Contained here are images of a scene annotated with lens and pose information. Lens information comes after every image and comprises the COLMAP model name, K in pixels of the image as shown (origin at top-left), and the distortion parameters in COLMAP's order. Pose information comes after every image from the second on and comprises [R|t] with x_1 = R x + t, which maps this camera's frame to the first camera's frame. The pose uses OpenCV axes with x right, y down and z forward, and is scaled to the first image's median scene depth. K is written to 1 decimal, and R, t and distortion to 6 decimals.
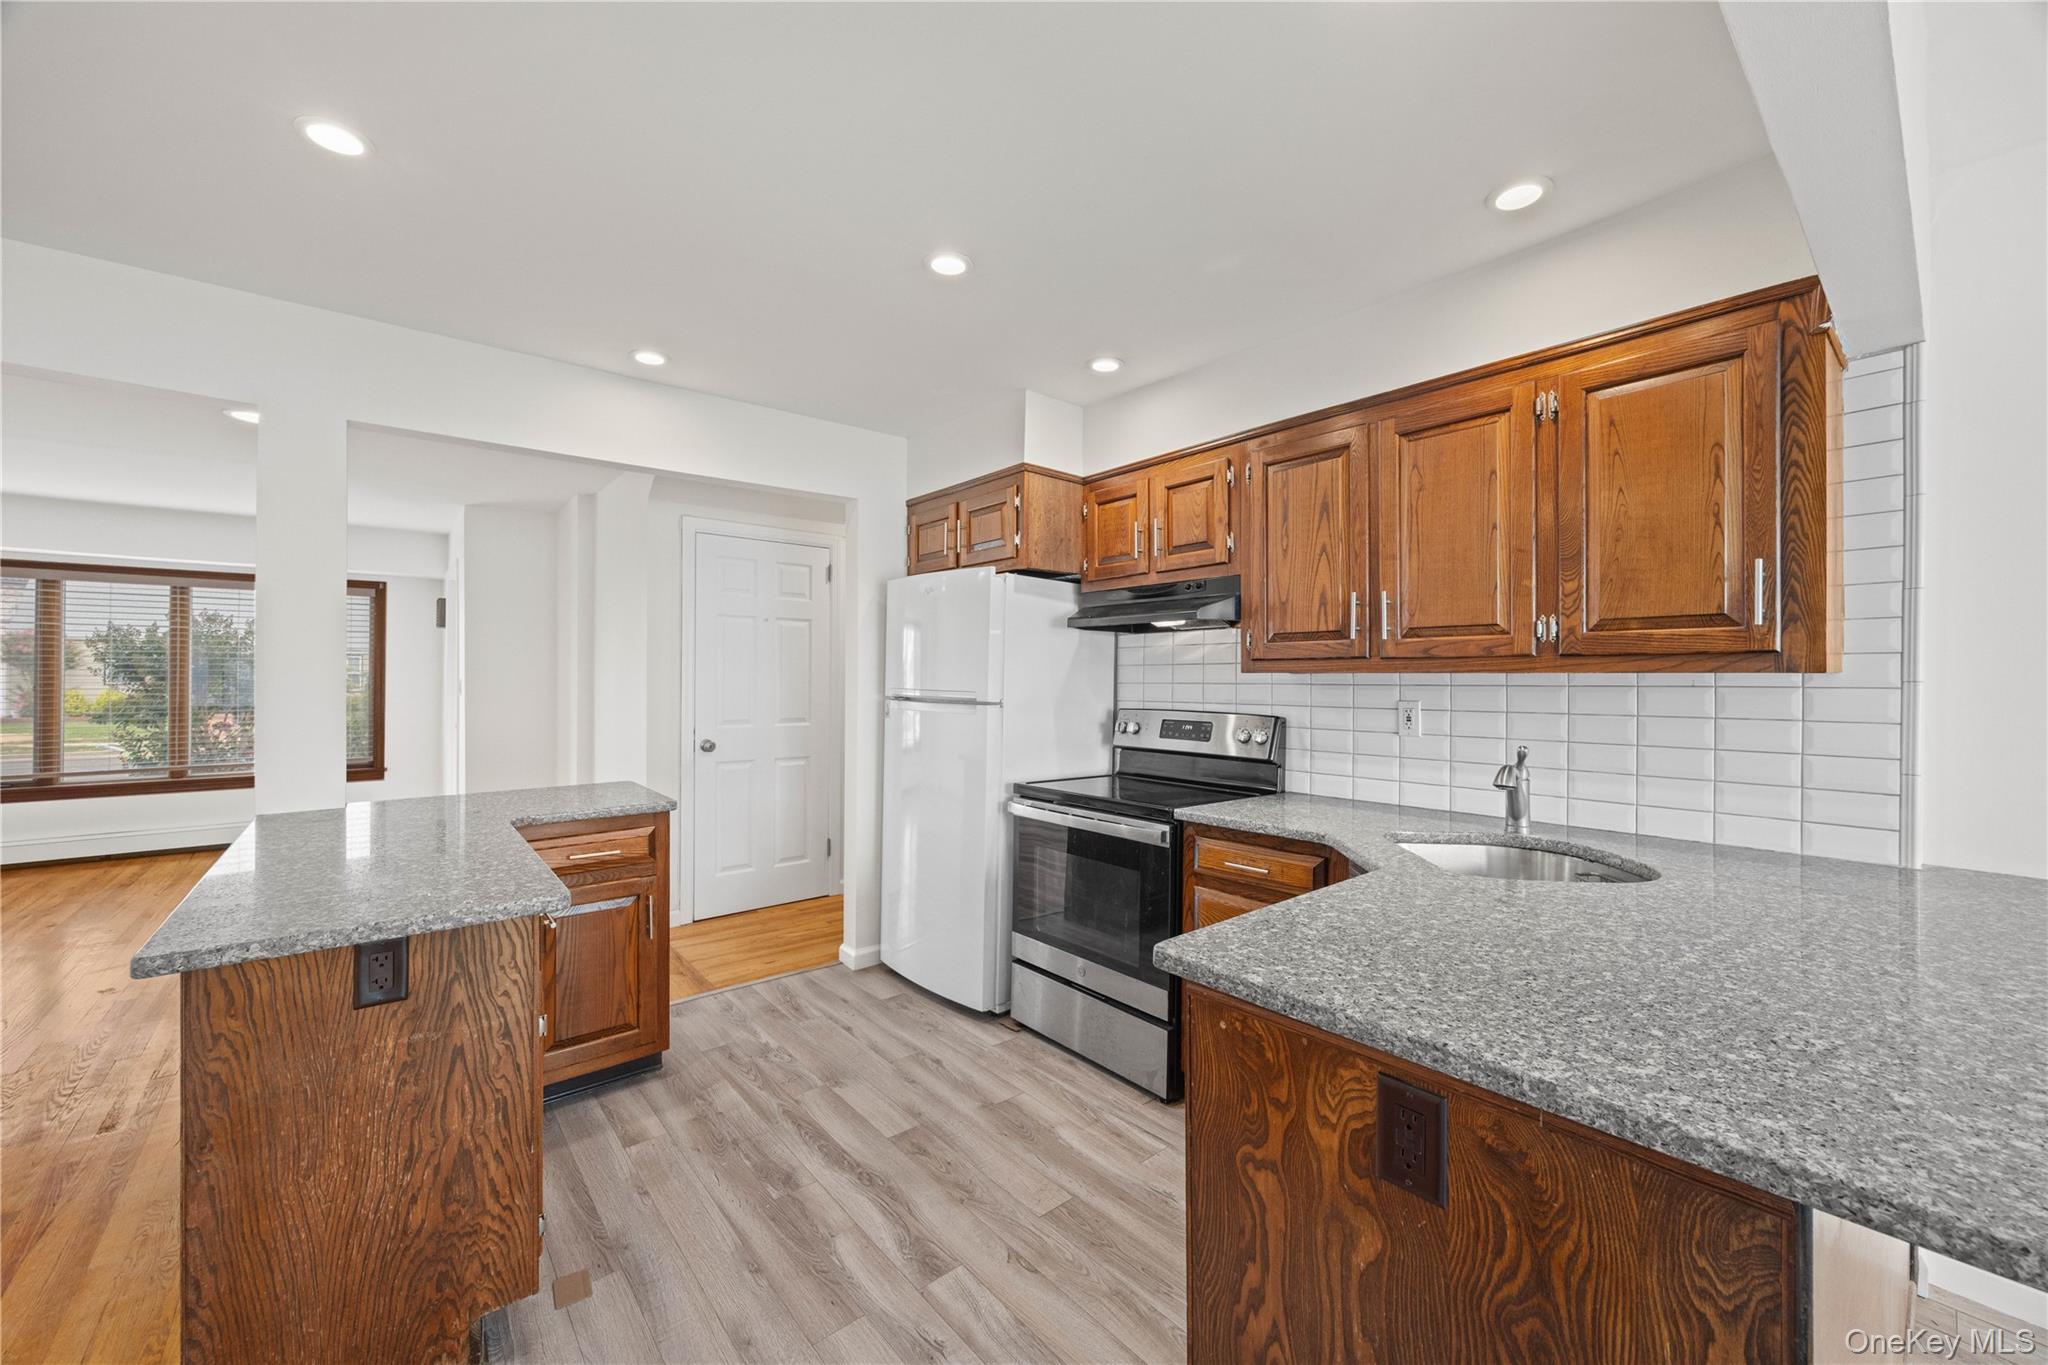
lens RADIAL K [[789.9, 0, 1016.8], [0, 789.9, 679.2], [0, 0, 1]] dist [-0.002093, 0.000090]
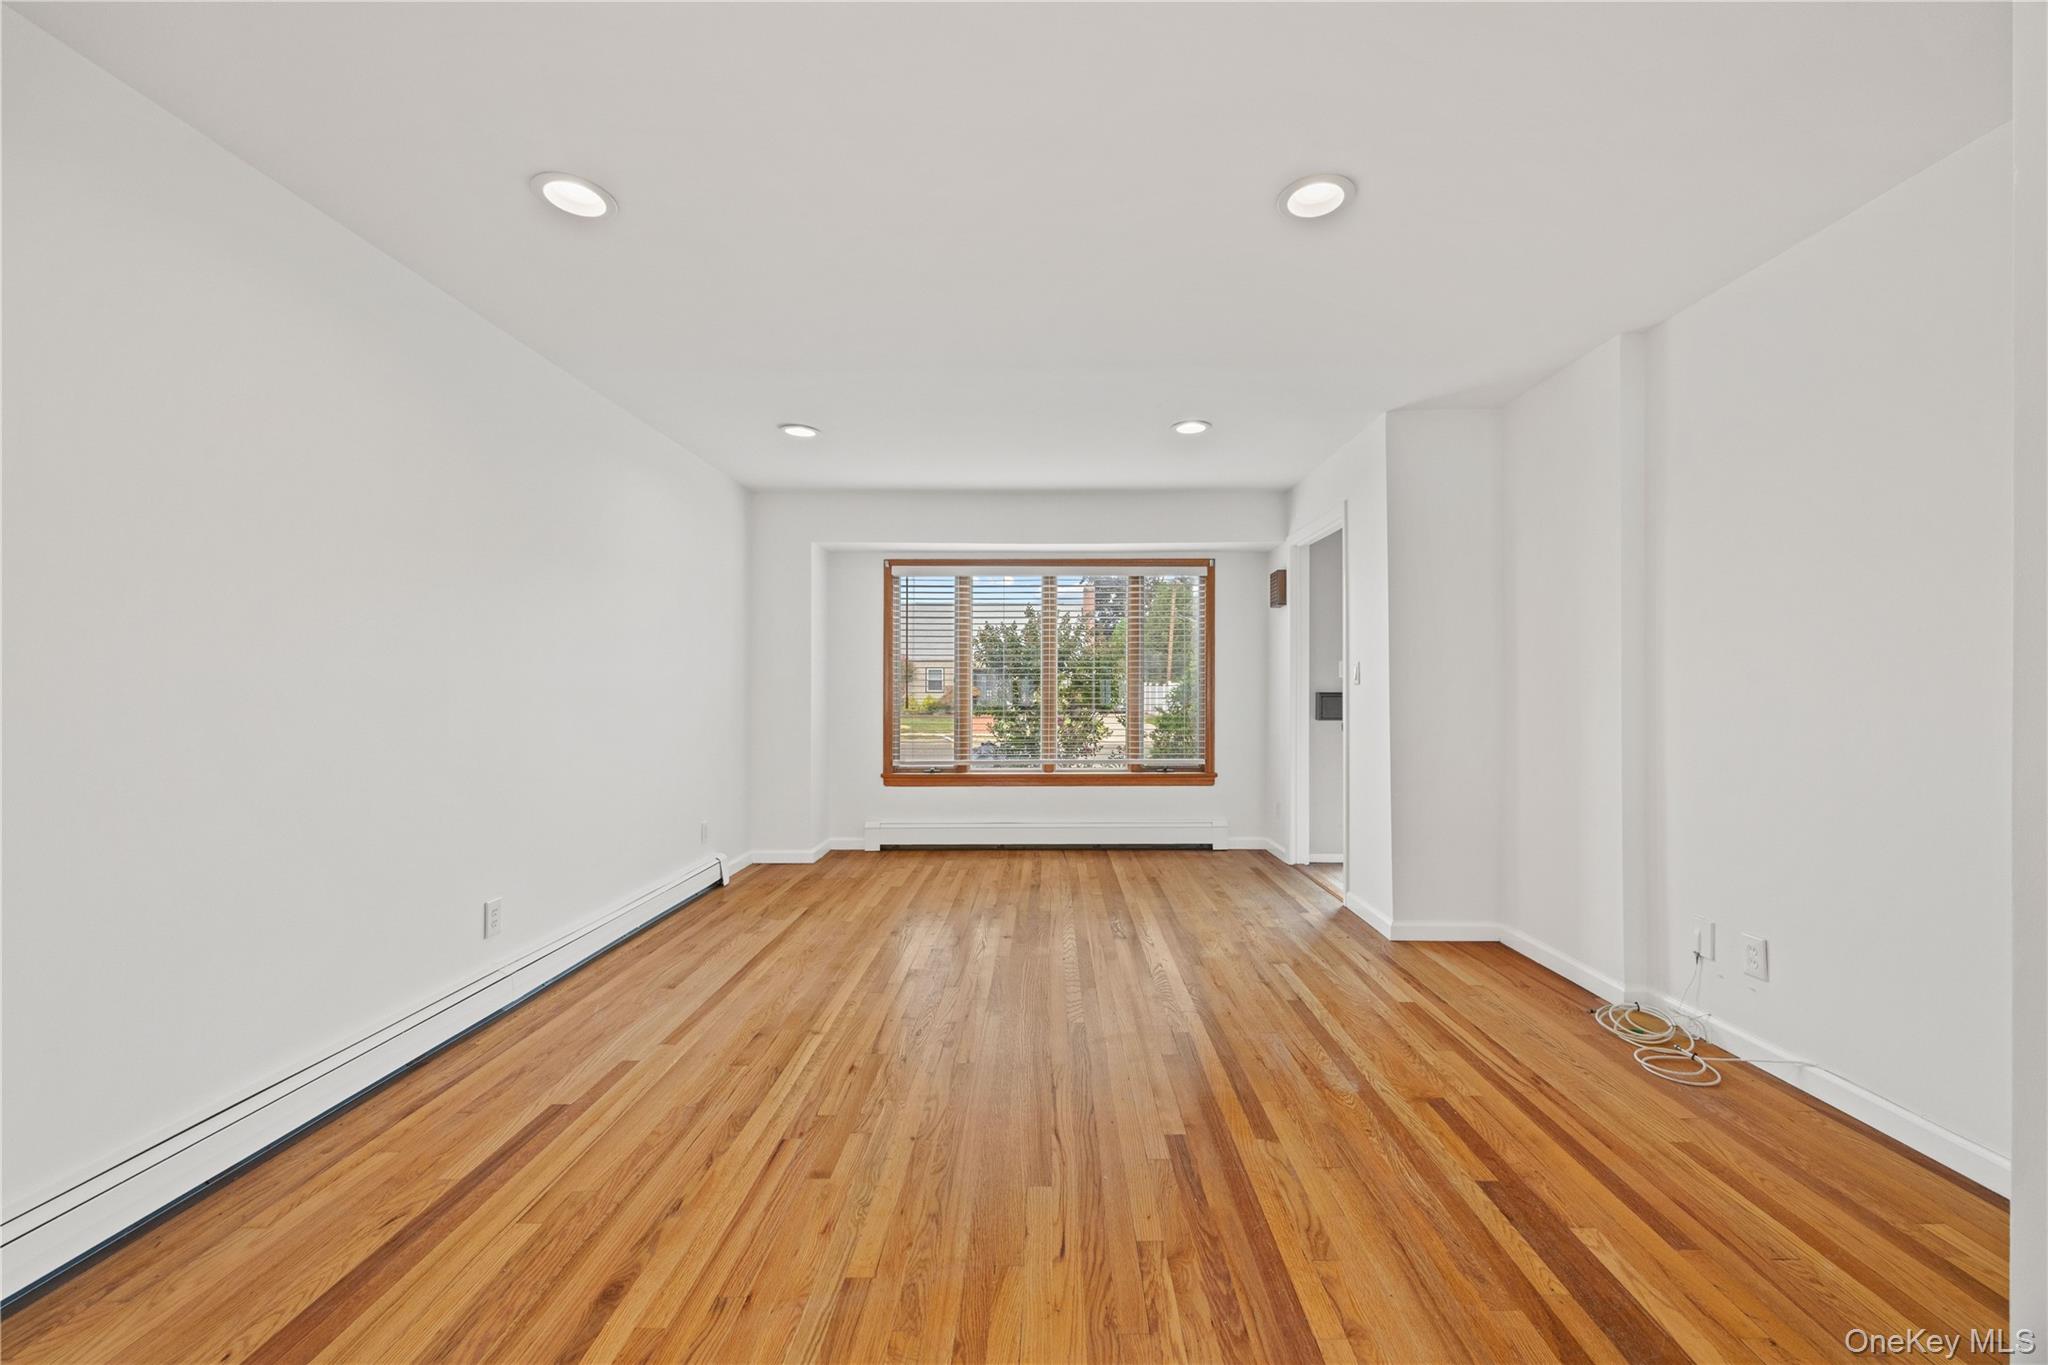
lens RADIAL K [[789.9, 0, 1044.6], [0, 789.9, 684.7], [0, 0, 1]] dist [-0.002093, 0.000090]
pose [[0.769196, -0.008224, -0.638960, -1.365081], [0.003105, 0.999953, -0.009133, 0.079493], [0.639005, 0.005042, 0.769186, 0.754798]]
